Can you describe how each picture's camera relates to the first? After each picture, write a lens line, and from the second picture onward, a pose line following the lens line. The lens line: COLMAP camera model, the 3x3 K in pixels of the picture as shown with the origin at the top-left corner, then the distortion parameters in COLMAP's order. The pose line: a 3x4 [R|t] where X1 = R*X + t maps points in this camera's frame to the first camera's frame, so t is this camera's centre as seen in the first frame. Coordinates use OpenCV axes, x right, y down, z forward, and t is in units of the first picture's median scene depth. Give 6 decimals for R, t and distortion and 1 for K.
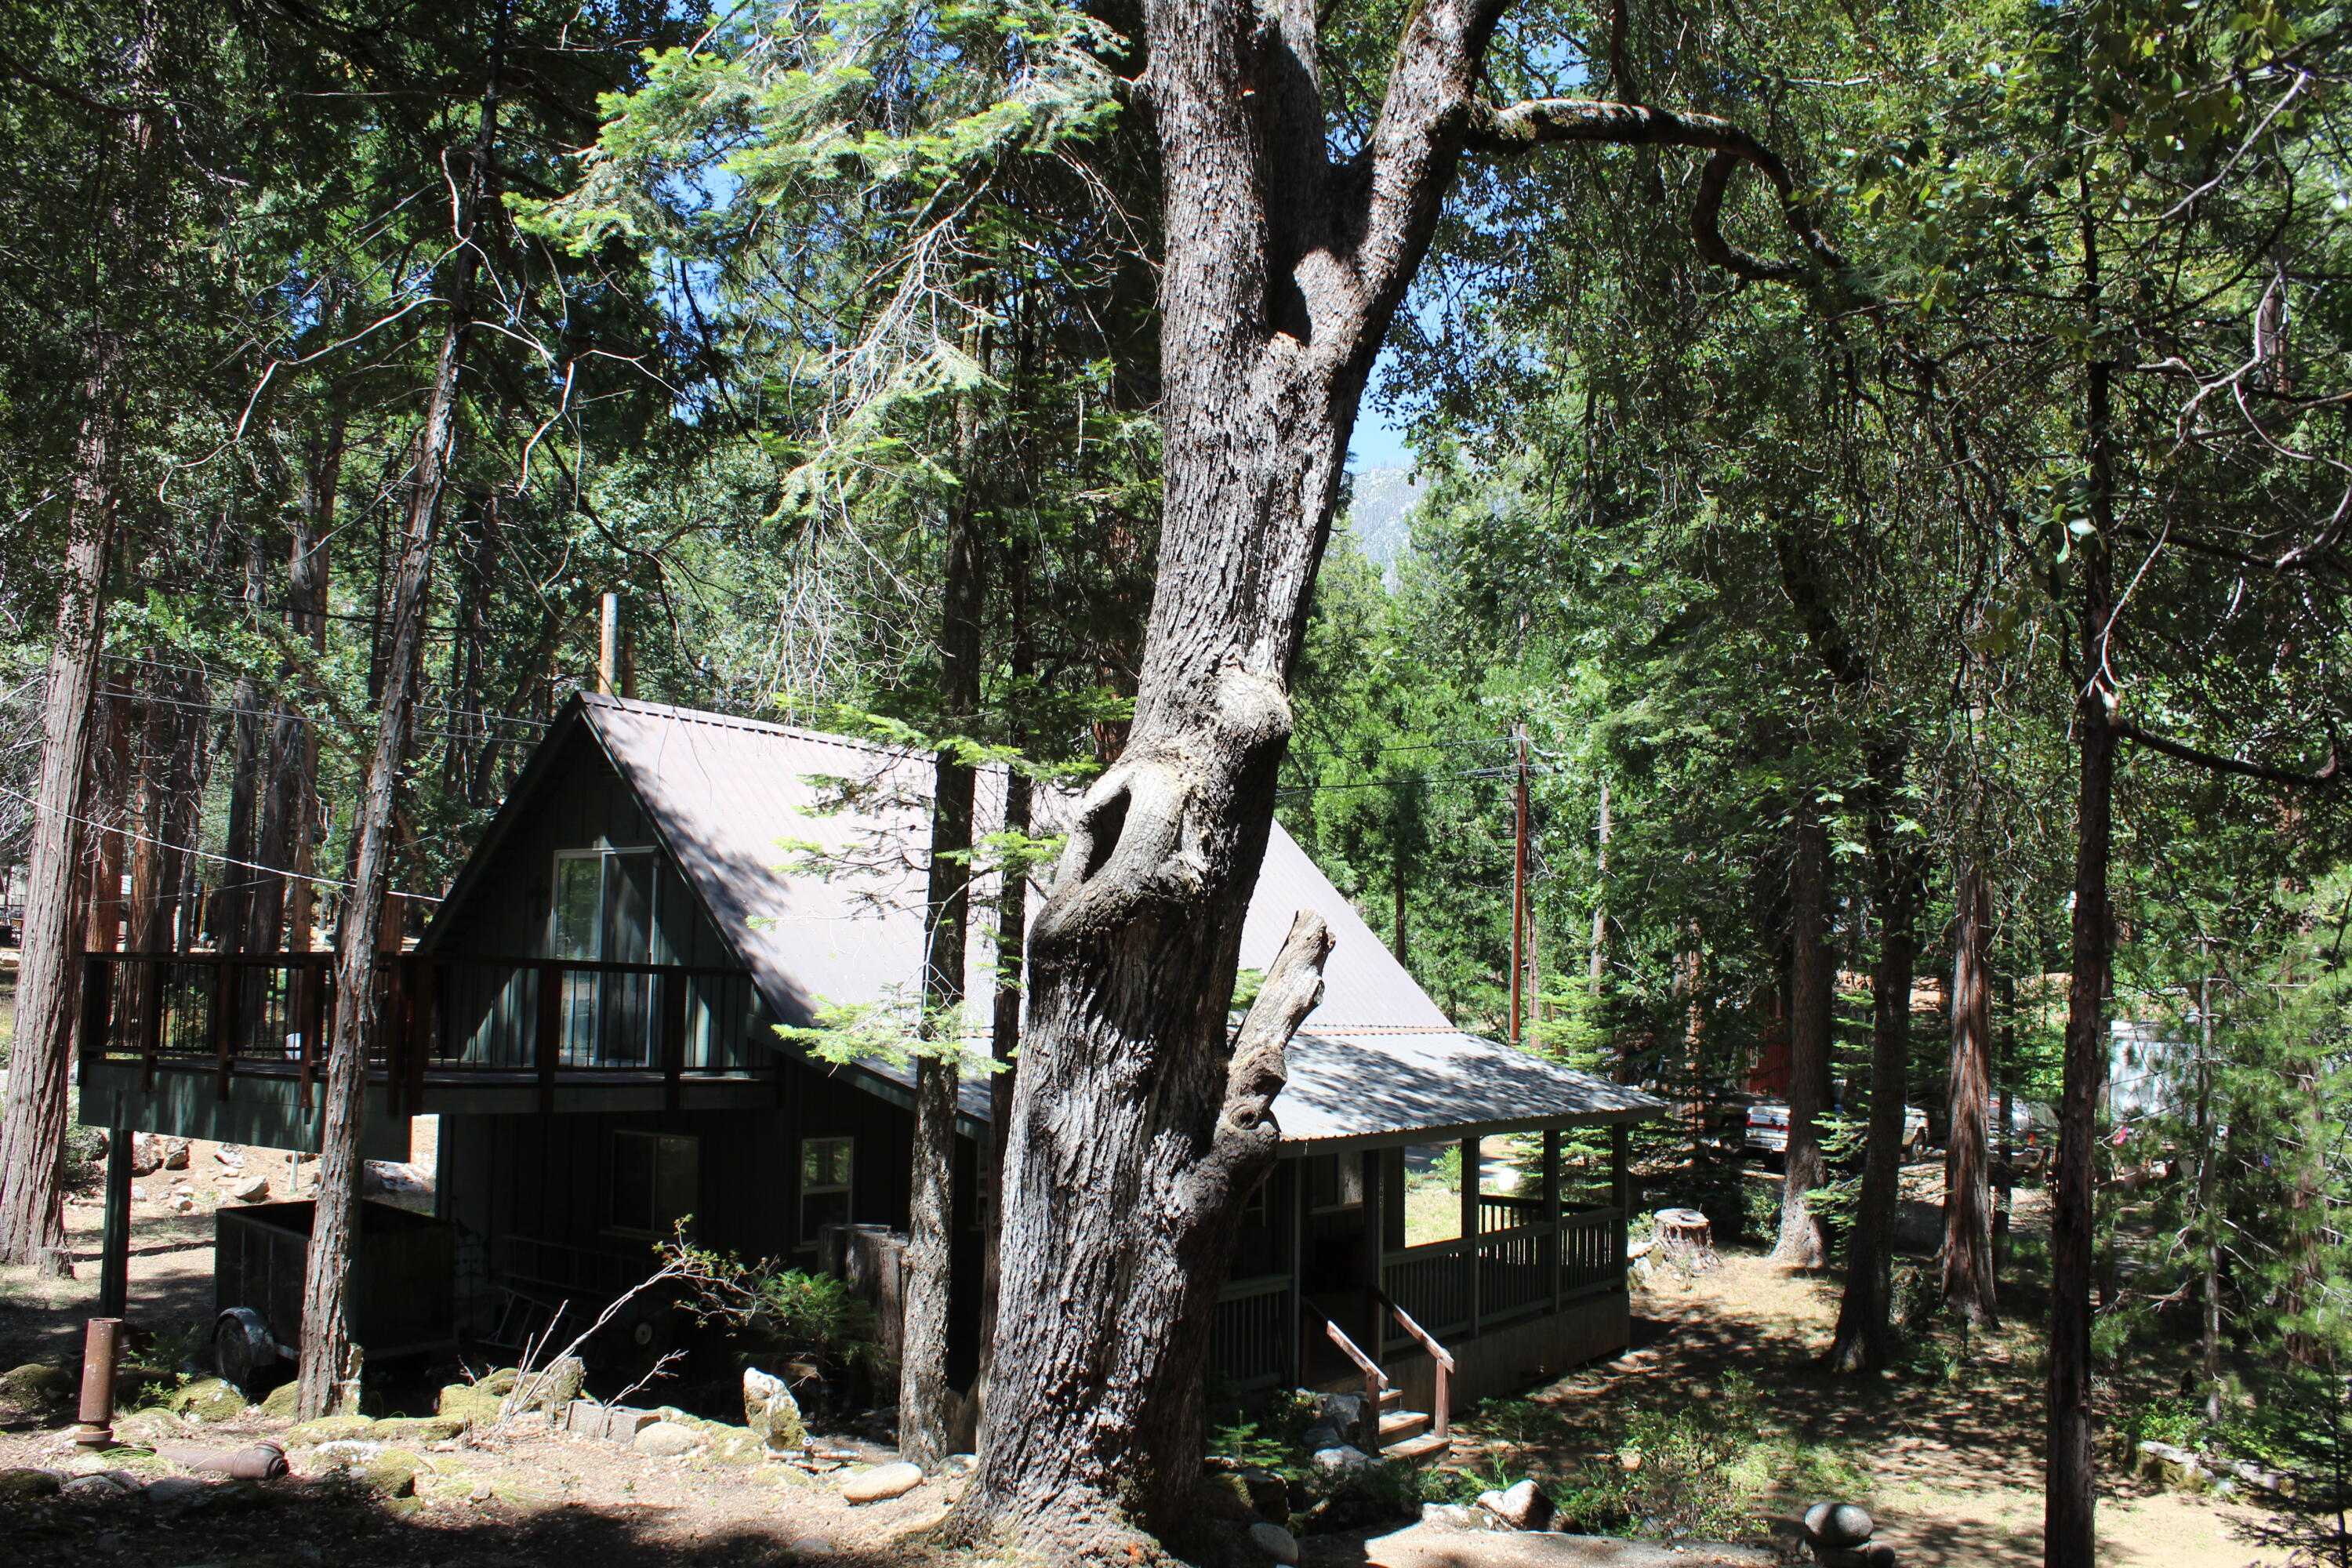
lens RADIAL K [[1973.3, 0, 1162.8], [0, 1973.3, 823.8], [0, 0, 1]] dist [-0.164250, 0.153691]
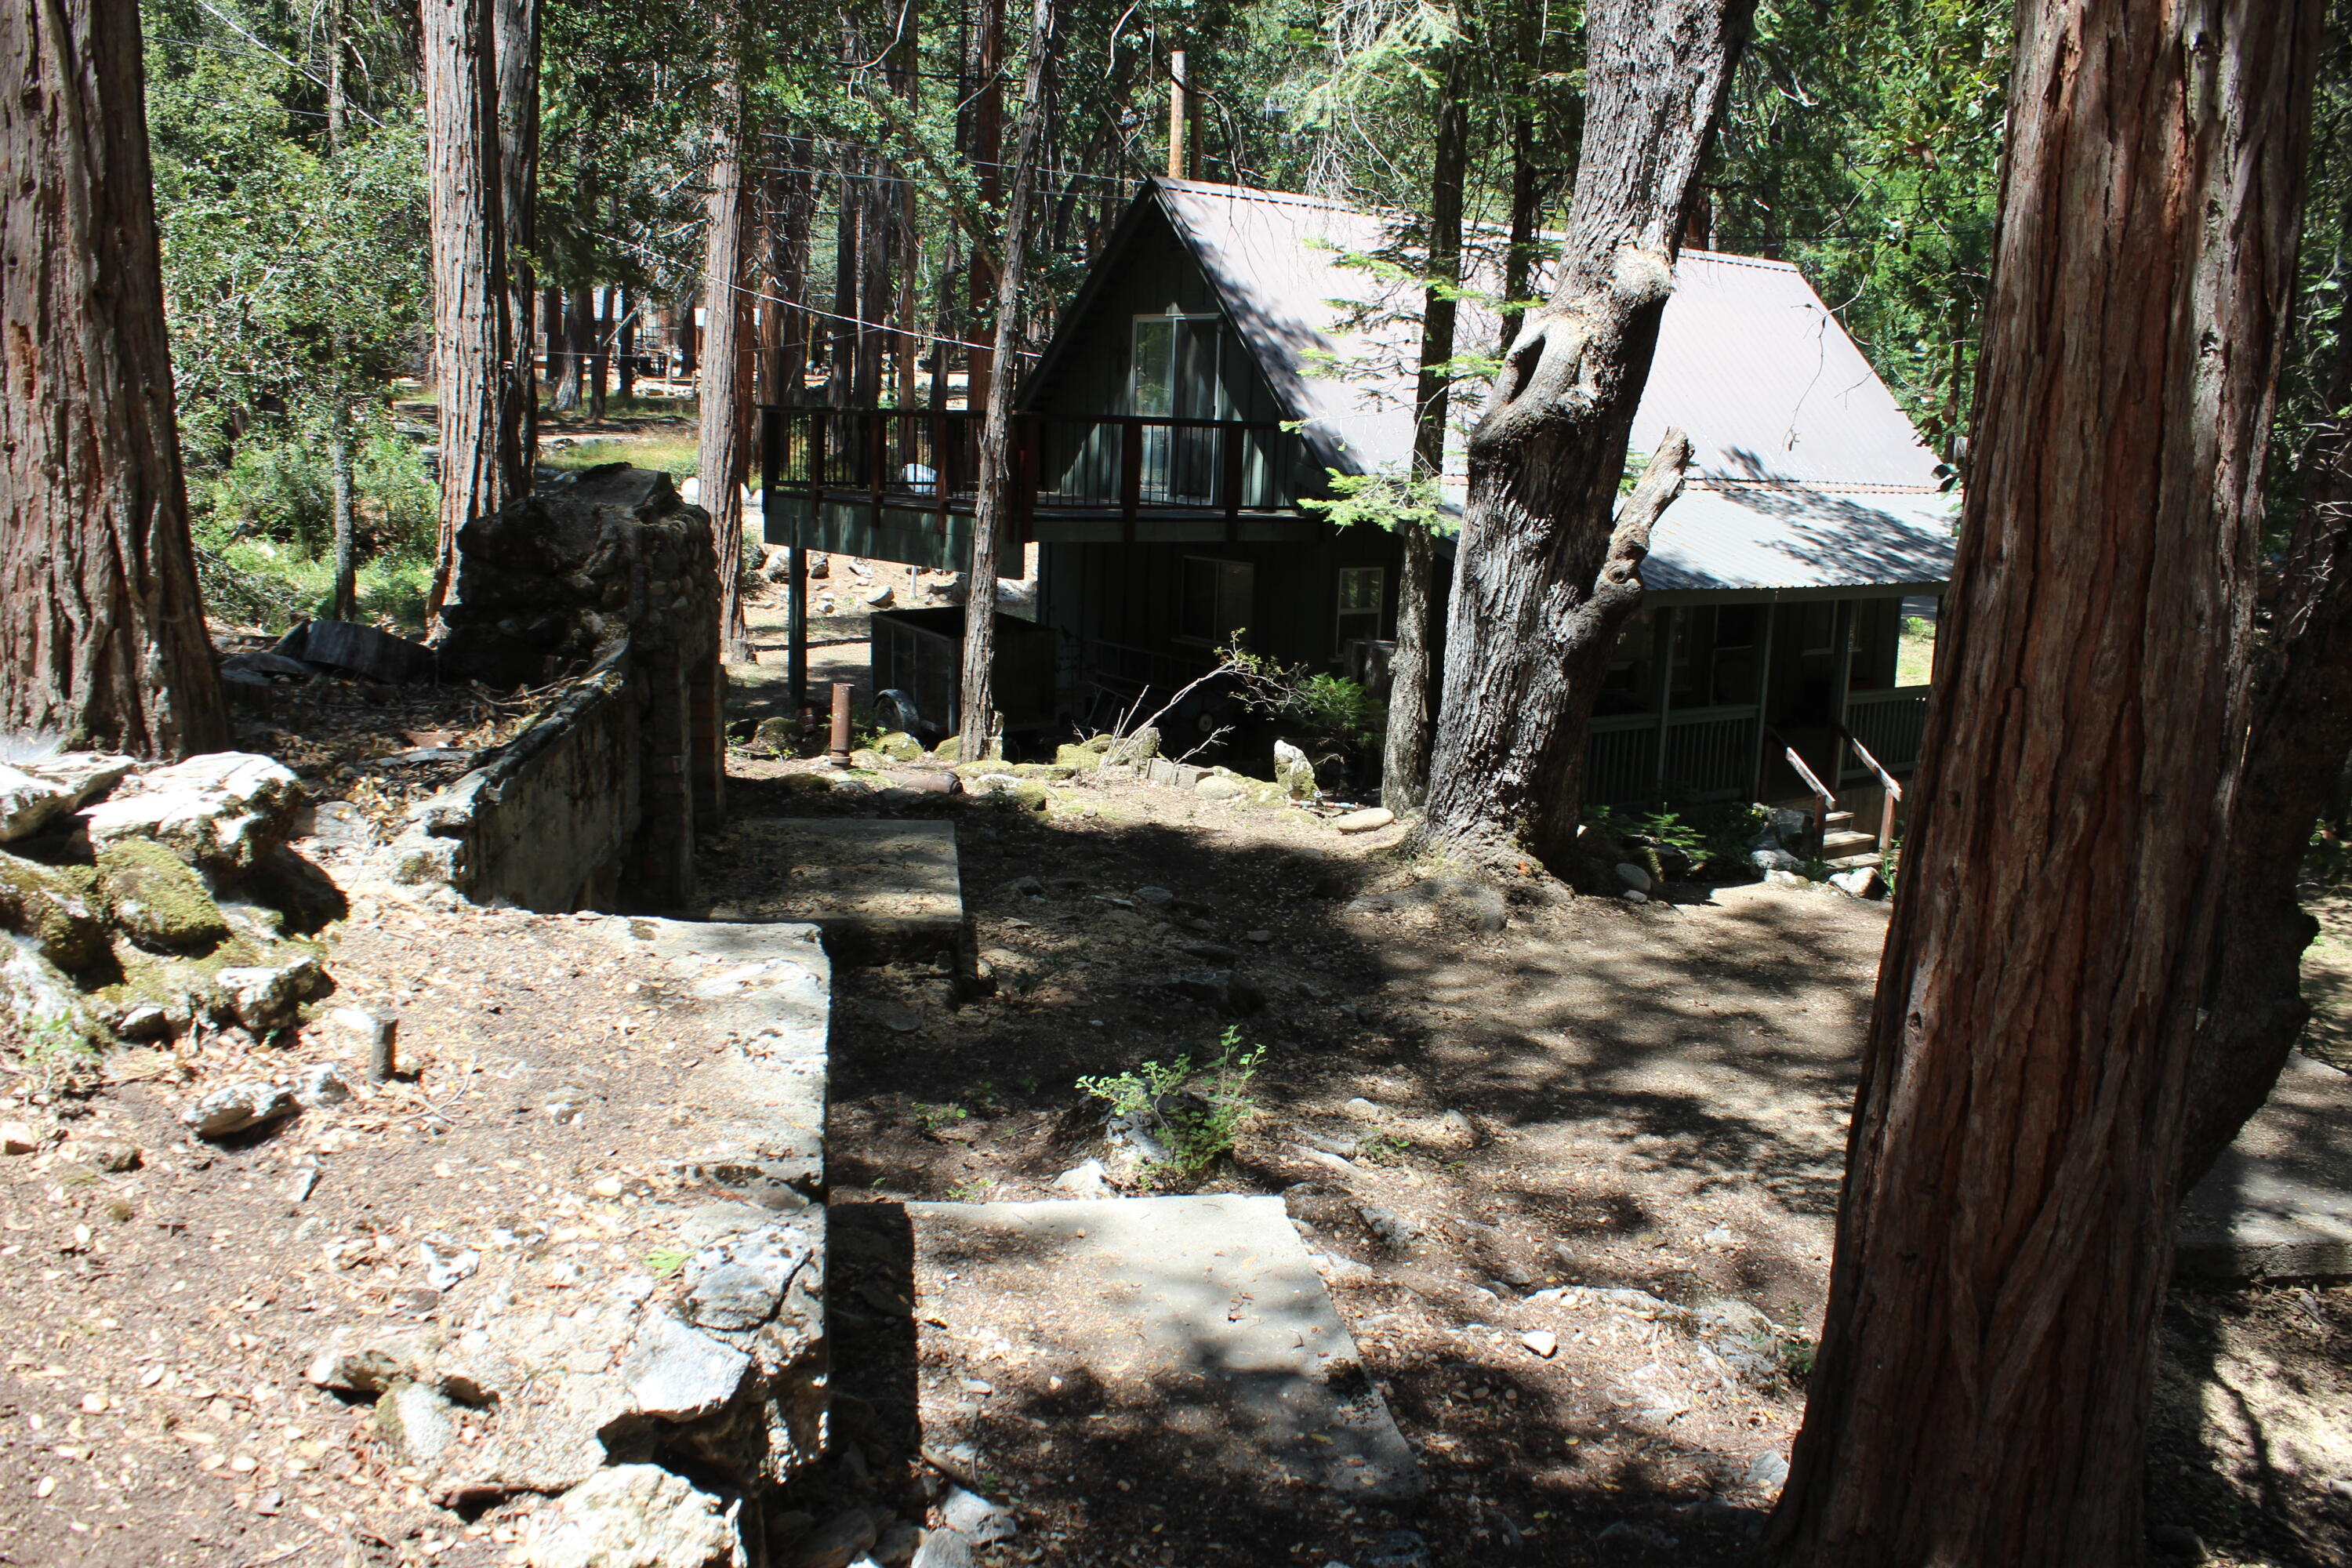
lens RADIAL K [[1973.3, 0, 1162.8], [0, 1973.3, 823.8], [0, 0, 1]] dist [-0.164250, 0.153691]
pose [[0.959745, 0.074375, -0.270846, 0.093103], [0.006616, 0.958049, 0.286527, -0.063863], [0.280795, -0.276785, 0.918991, -0.330022]]
